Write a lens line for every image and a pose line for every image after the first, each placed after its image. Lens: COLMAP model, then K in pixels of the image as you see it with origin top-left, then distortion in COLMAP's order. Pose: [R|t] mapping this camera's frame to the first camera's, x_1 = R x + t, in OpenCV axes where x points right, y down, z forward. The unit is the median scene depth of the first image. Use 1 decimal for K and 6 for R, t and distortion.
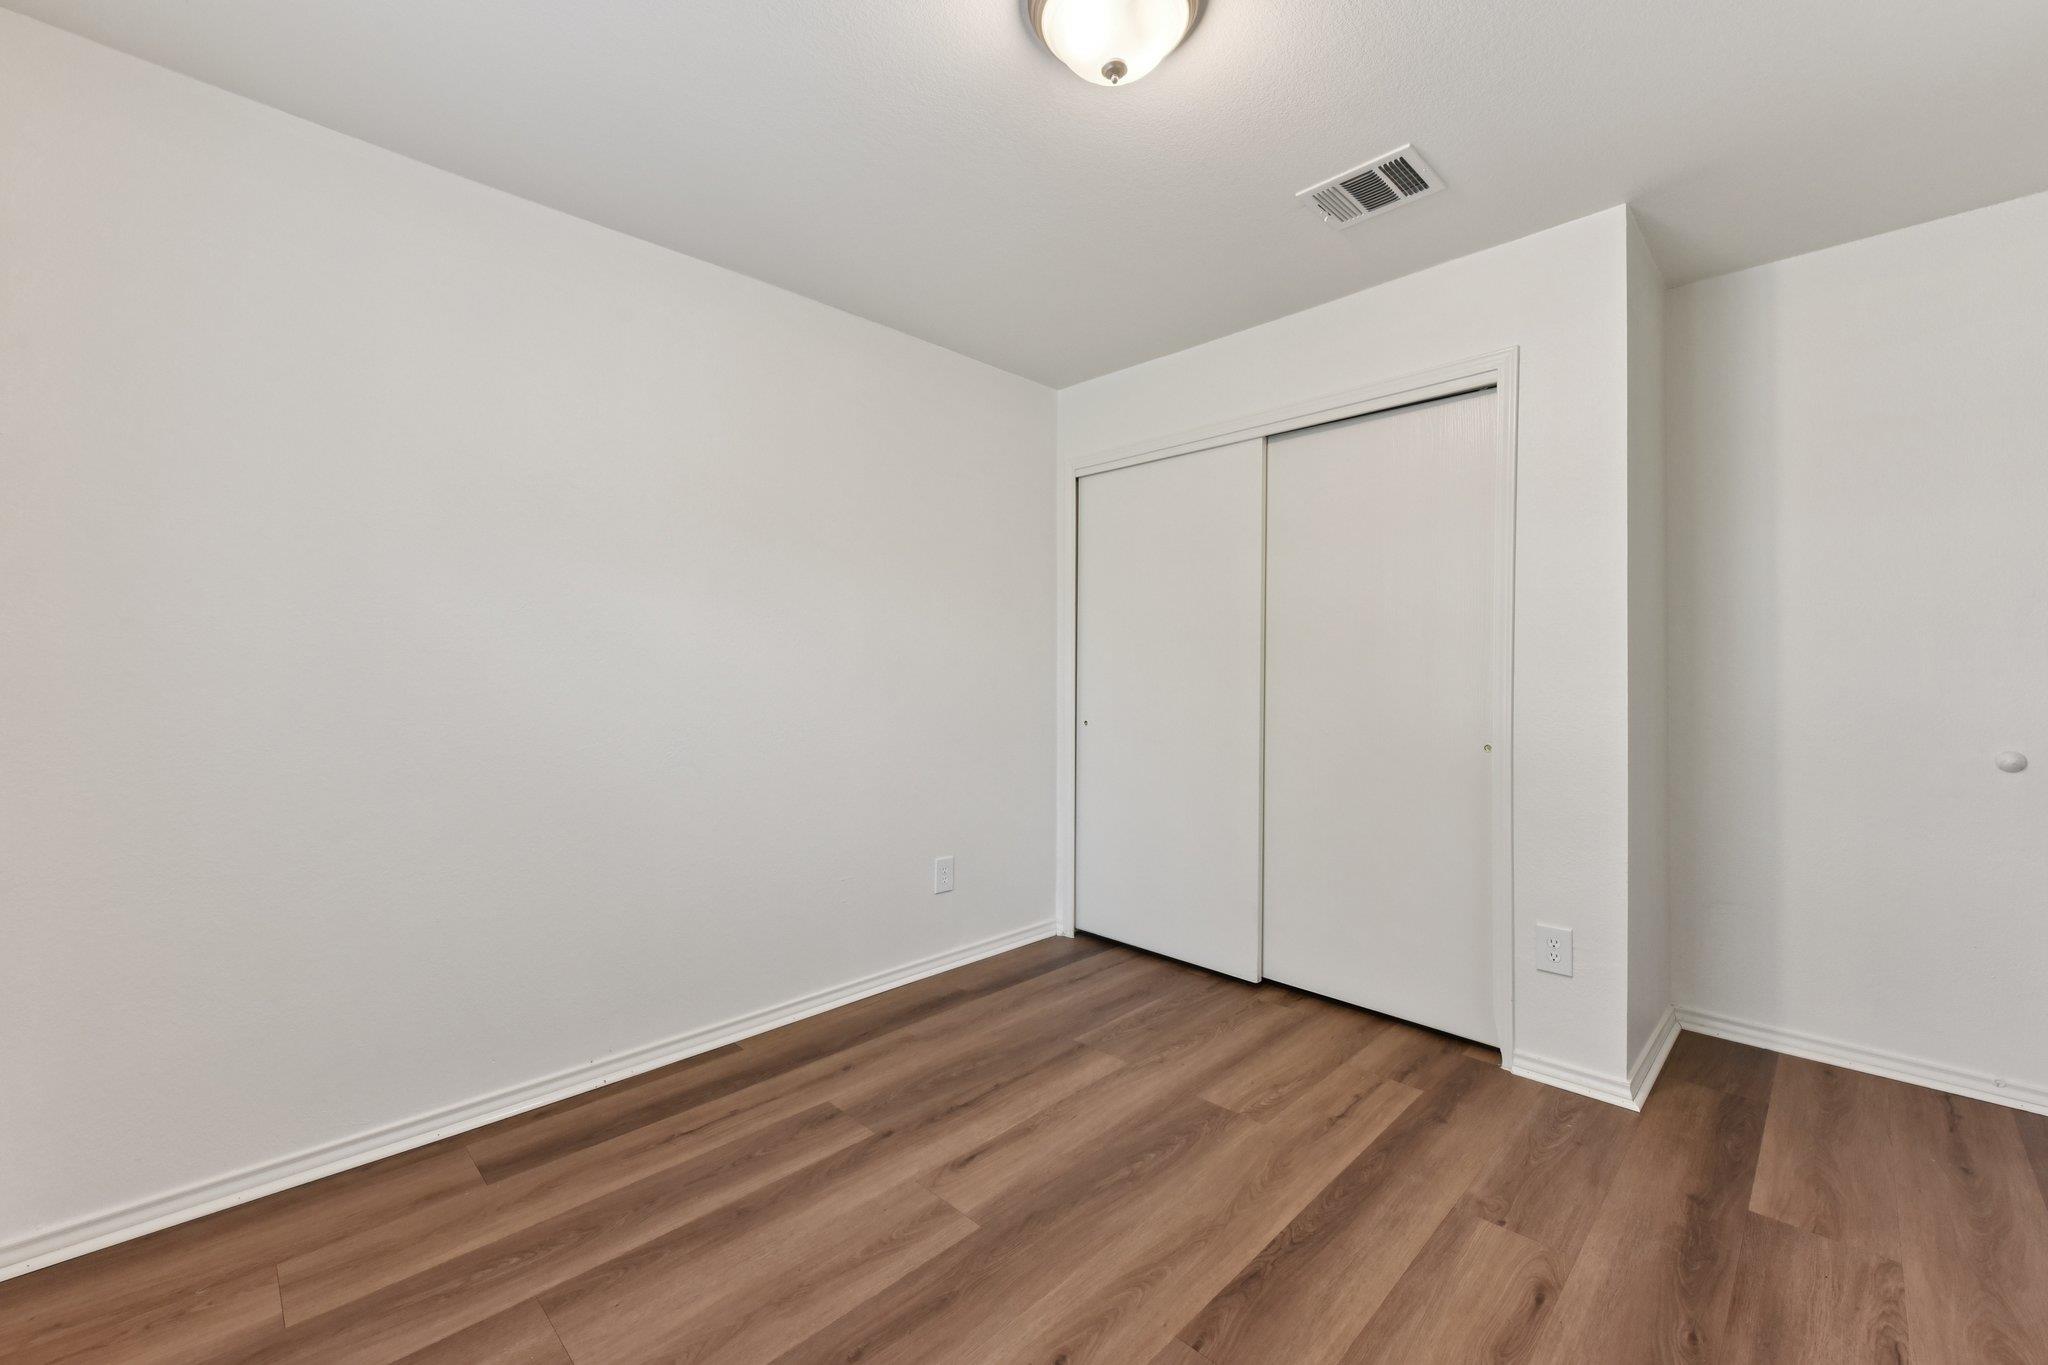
lens RADIAL K [[814.2, 0, 1069.1], [0, 814.2, 677.9], [0, 0, 1]] dist [0.006349, -0.000240]
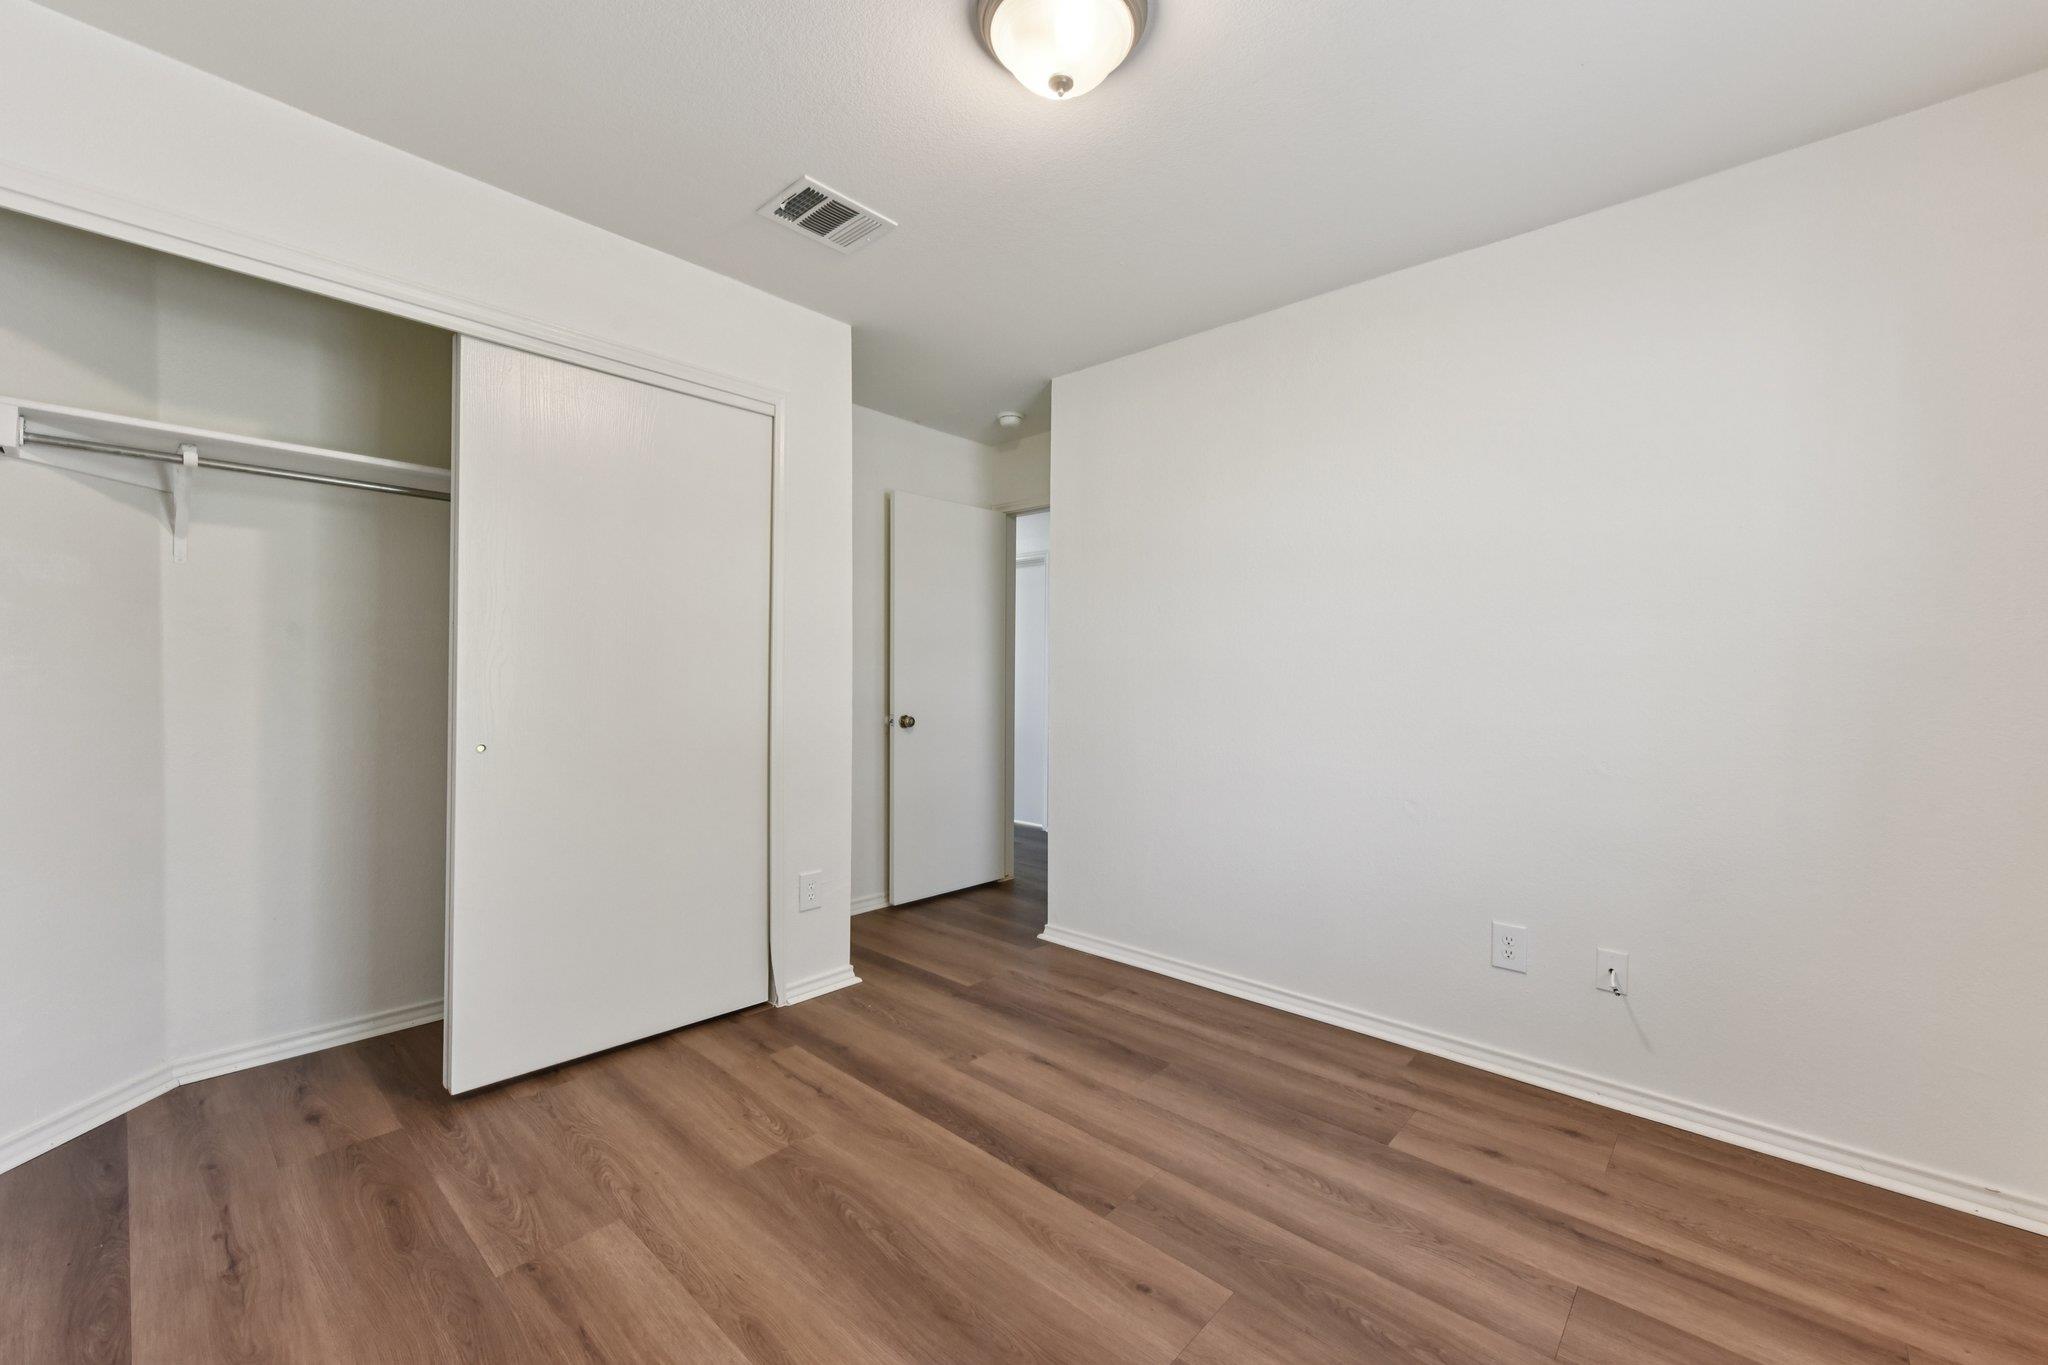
lens RADIAL K [[814.2, 0, 1022.9], [0, 814.2, 676.1], [0, 0, 1]] dist [0.006349, -0.000240]
pose [[-0.005220, -0.000474, 0.999986, -0.730310], [-0.005435, 0.999985, 0.000446, 0.007377], [-0.999972, -0.005432, -0.005223, 0.771481]]
